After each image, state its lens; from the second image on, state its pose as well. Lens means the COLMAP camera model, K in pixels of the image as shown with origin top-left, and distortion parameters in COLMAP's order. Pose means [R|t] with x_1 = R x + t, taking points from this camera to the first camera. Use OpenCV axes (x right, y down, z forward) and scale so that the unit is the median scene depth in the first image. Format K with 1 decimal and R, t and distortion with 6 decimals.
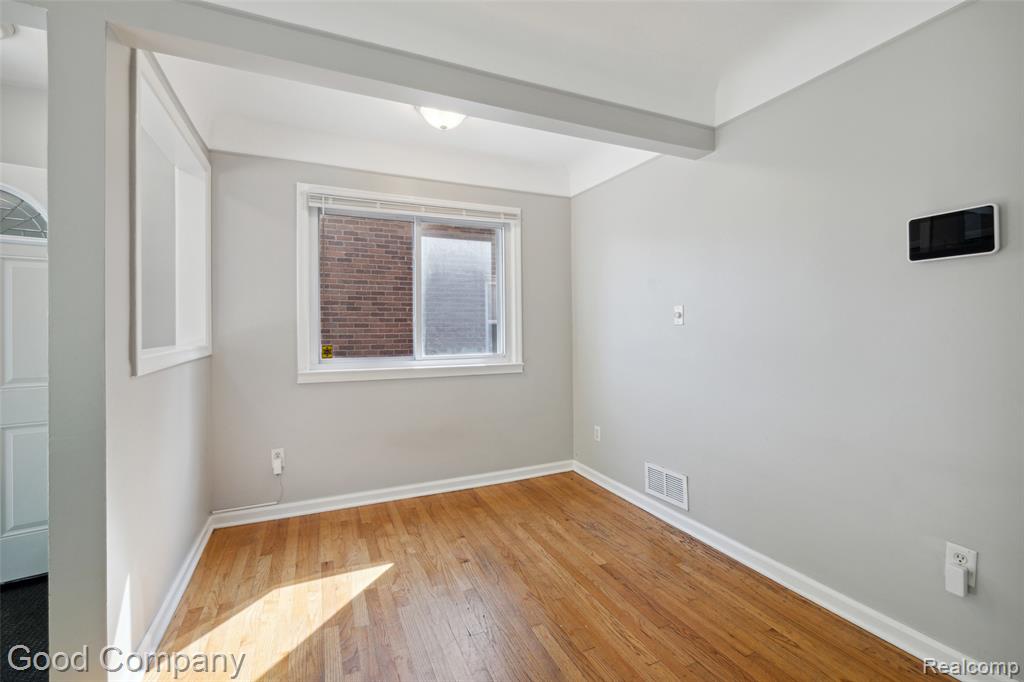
lens RADIAL K [[442.4, 0, 507.0], [0, 442.4, 327.2], [0, 0, 1]] dist [-0.002523, 0.000200]
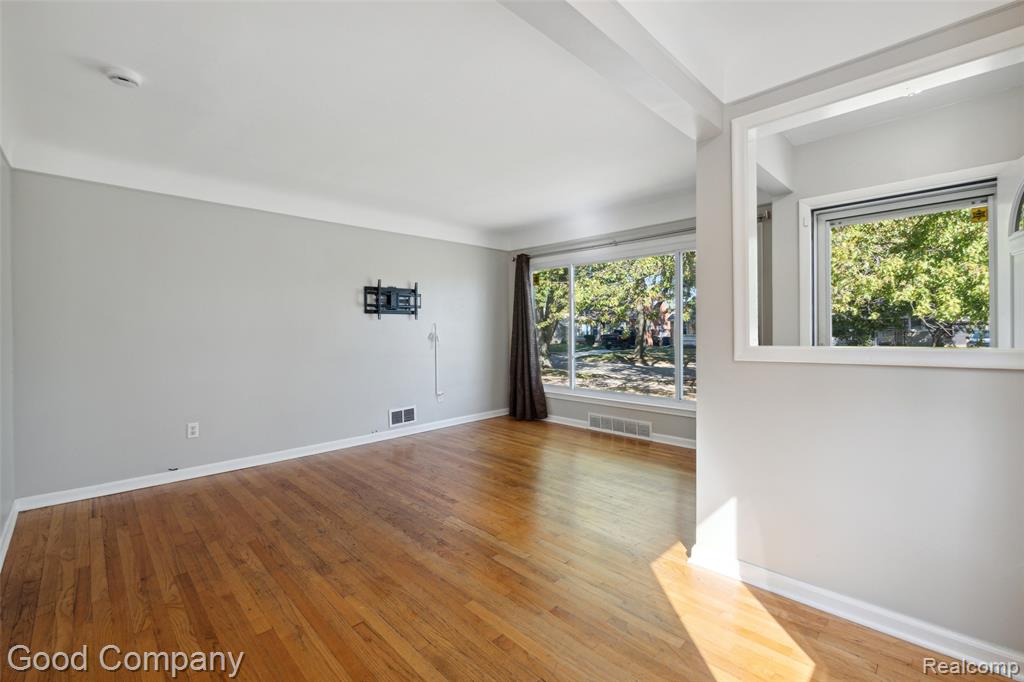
lens RADIAL K [[442.4, 0, 507.0], [0, 442.4, 327.2], [0, 0, 1]] dist [-0.002523, 0.000200]
pose [[-0.939970, 0.006792, -0.341190, 0.177151], [0.011328, 0.999872, -0.011304, 0.011343], [0.341070, -0.014490, -0.939926, 1.188084]]
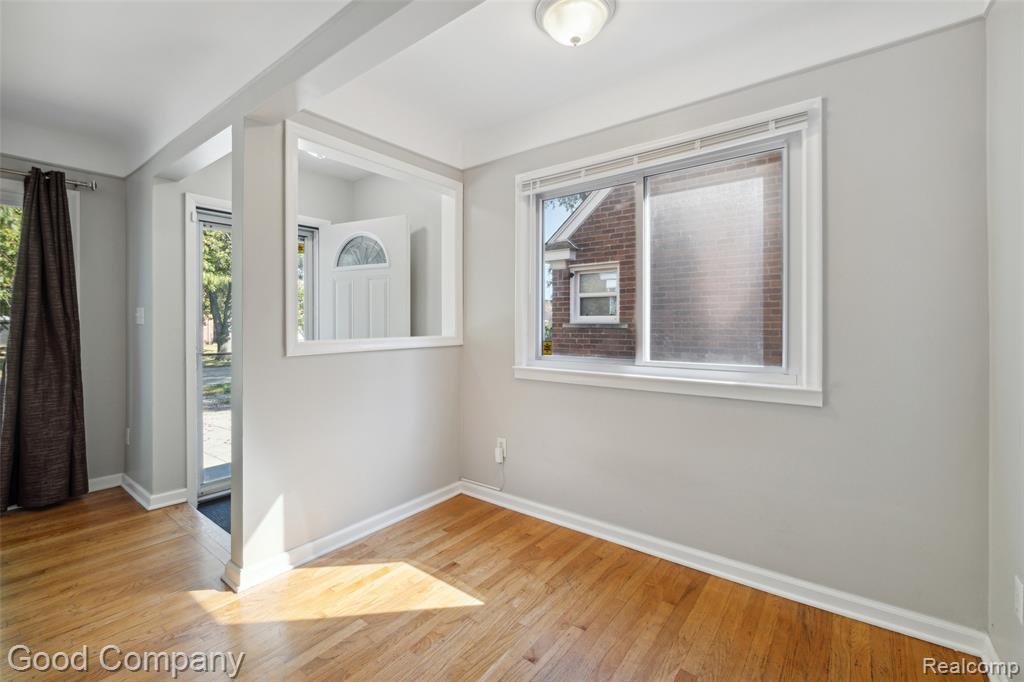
lens RADIAL K [[442.4, 0, 507.0], [0, 442.4, 327.2], [0, 0, 1]] dist [-0.002523, 0.000200]
pose [[0.467539, 0.012918, -0.883878, 0.426564], [0.000390, 0.999890, 0.014820, -0.002098], [0.883973, -0.007273, 0.467482, 0.556997]]
